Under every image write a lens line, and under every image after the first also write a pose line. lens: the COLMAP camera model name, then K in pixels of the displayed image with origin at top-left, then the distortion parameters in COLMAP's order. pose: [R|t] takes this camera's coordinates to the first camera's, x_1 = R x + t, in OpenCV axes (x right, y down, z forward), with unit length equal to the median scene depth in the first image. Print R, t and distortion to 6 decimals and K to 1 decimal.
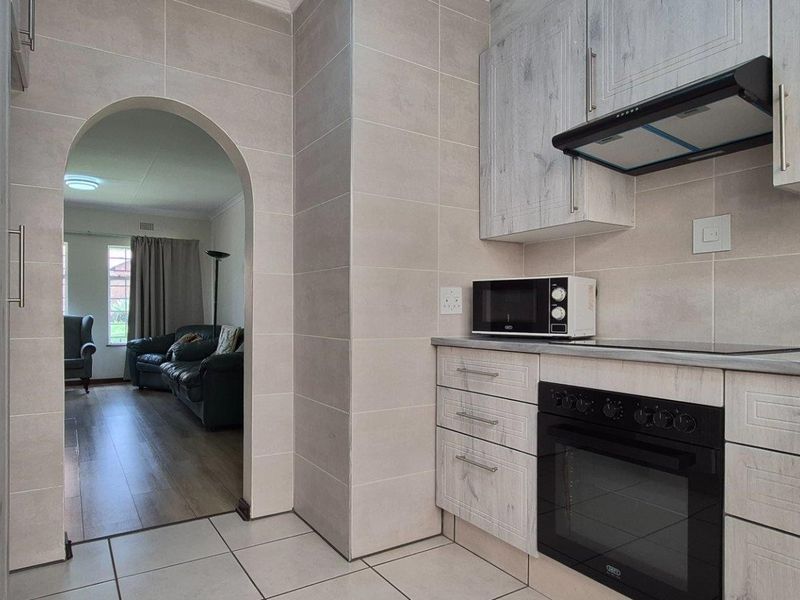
lens RADIAL K [[519.1, 0, 390.5], [0, 519.1, 314.3], [0, 0, 1]] dist [0.008265, -0.001550]
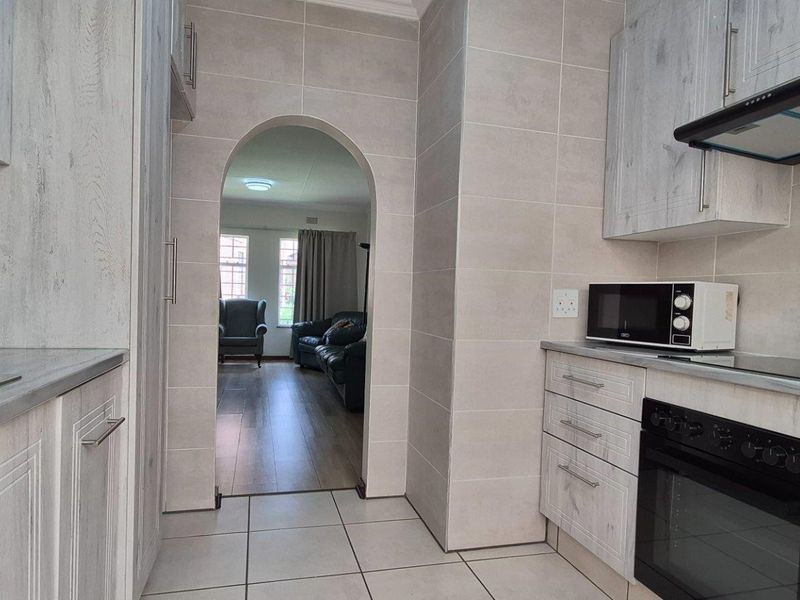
lens RADIAL K [[519.1, 0, 386.6], [0, 519.1, 314.0], [0, 0, 1]] dist [0.008265, -0.001550]
pose [[0.950975, 0.037077, -0.307036, 0.100527], [-0.029625, 0.999143, 0.028898, -0.025719], [0.307844, -0.018385, 0.951259, -0.016150]]
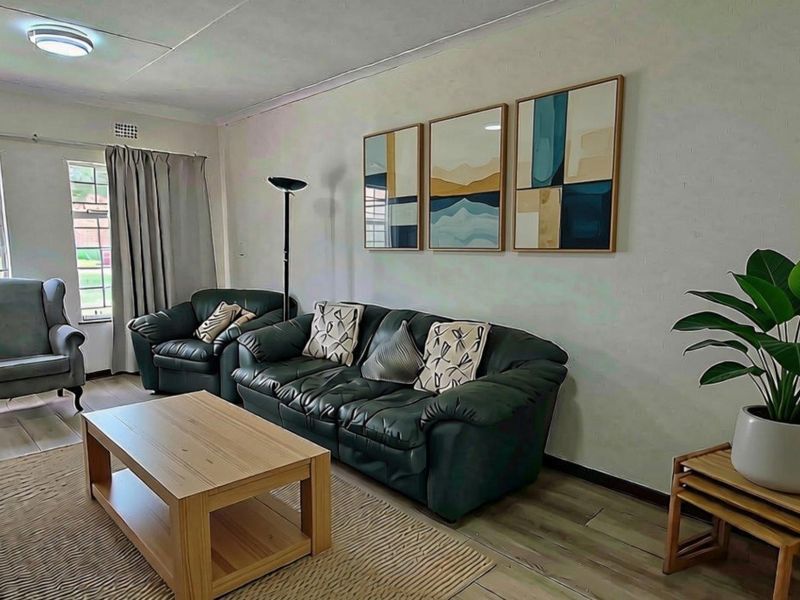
lens RADIAL K [[519.1, 0, 396.4], [0, 519.1, 306.6], [0, 0, 1]] dist [0.008265, -0.001550]
pose [[0.974799, -0.025352, 0.221639, -1.031733], [-0.004411, 0.991137, 0.132771, -0.152410], [-0.223041, -0.130402, 0.966048, 1.020698]]
